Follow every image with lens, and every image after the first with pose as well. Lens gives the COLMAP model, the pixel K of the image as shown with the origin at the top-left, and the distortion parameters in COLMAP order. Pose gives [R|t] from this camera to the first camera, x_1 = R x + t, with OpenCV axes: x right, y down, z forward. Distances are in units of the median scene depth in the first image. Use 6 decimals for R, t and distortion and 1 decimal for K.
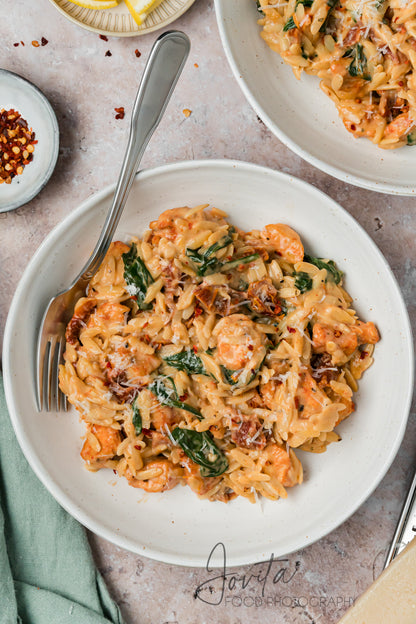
lens RADIAL K [[1846.7, 0, 208.0], [0, 1846.7, 312.0], [0, 0, 1]] dist [-0.146697, -1.457795]
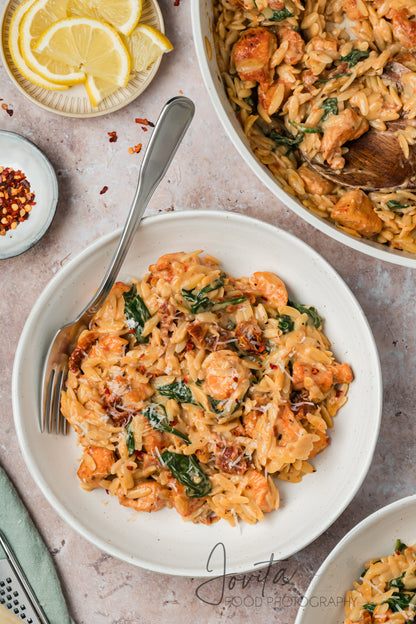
lens RADIAL K [[2618.5, 0, 208.0], [0, 2618.5, 312.0], [0, 0, 1]] dist [0.129995, -5.472777]
pose [[0.999187, 0.040291, -0.001369, 0.006886], [-0.040272, 0.996016, -0.079566, 0.103455], [-0.001842, 0.079556, 0.996829, -0.565701]]
